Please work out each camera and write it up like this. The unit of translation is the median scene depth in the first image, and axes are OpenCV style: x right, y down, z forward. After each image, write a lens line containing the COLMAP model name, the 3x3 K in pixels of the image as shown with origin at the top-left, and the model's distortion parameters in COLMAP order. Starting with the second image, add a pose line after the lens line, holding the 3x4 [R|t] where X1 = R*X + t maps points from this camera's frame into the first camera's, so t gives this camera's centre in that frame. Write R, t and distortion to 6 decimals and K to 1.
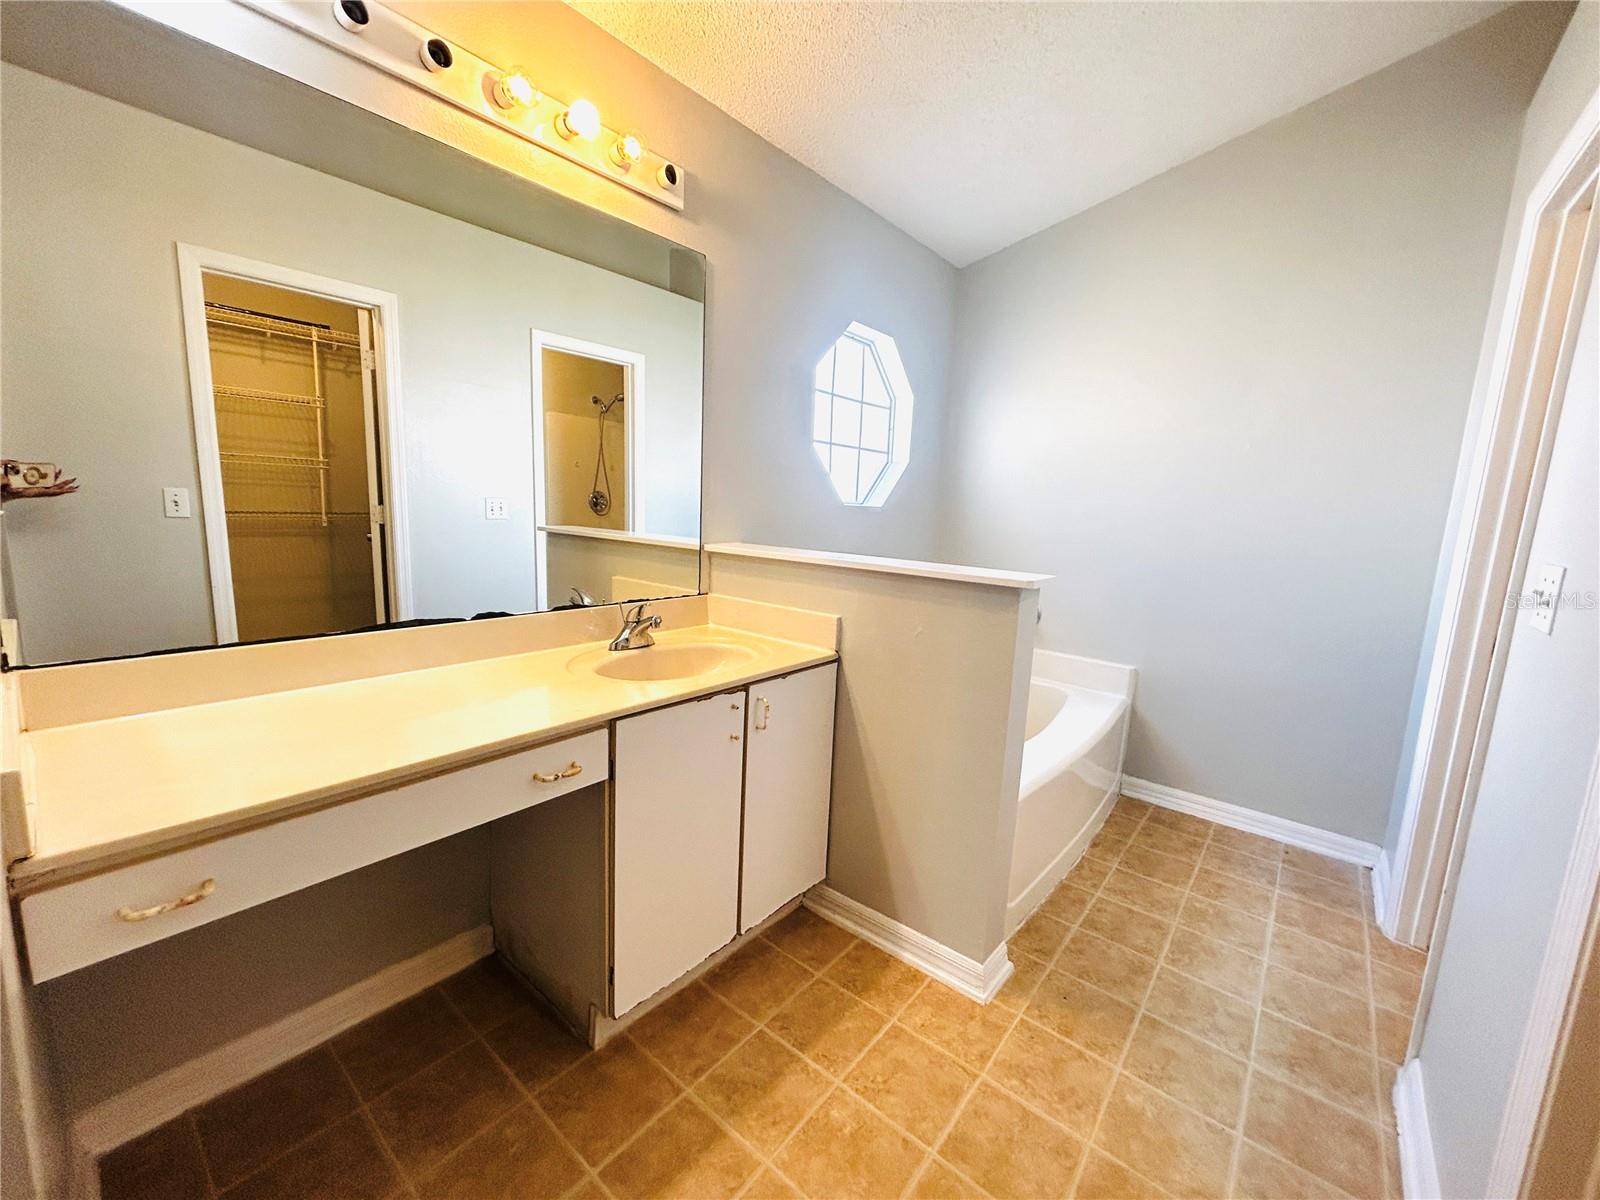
lens RADIAL K [[635.0, 0, 797.7], [0, 635.0, 597.1], [0, 0, 1]] dist [-0.004711, 0.000081]
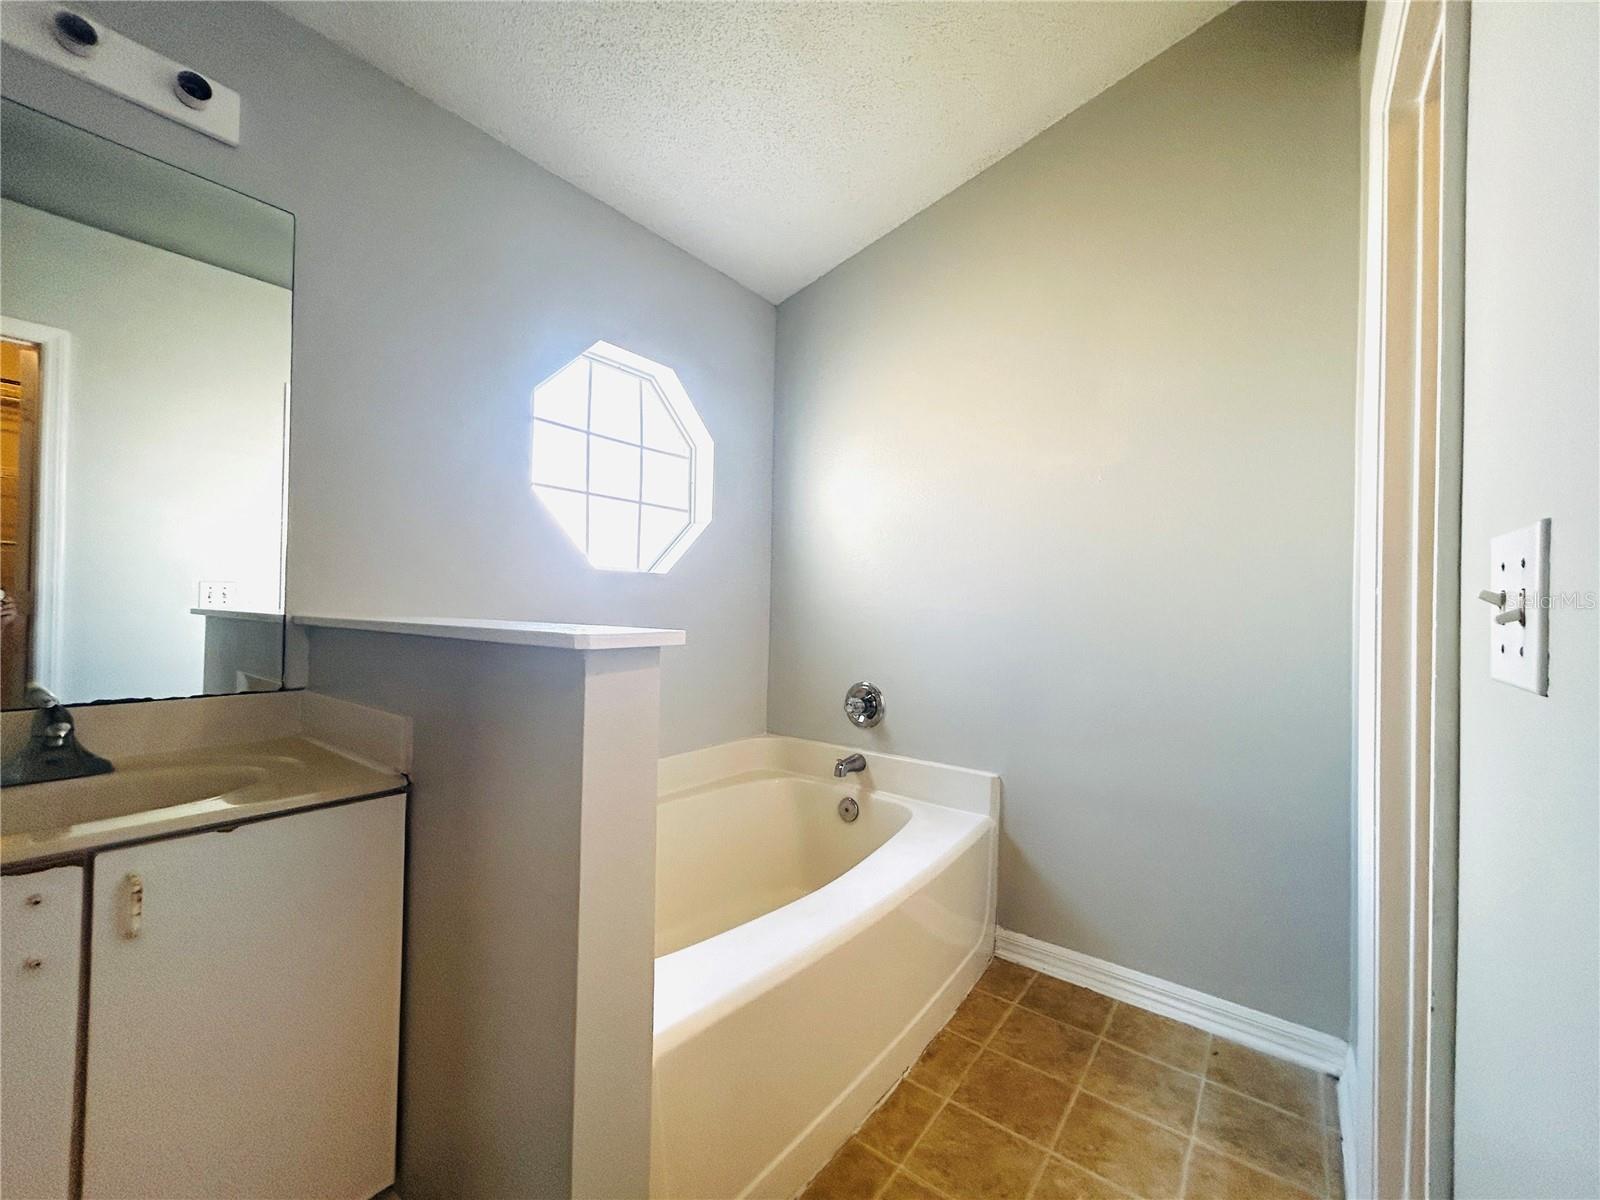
lens RADIAL K [[640.7, 0, 800.8], [0, 640.7, 598.9], [0, 0, 1]] dist [-0.000786, 0.000420]
pose [[0.998459, -0.023138, 0.050445, 0.297049], [0.030973, 0.986543, -0.160544, 0.021411], [-0.046052, 0.161859, 0.985739, 0.258440]]
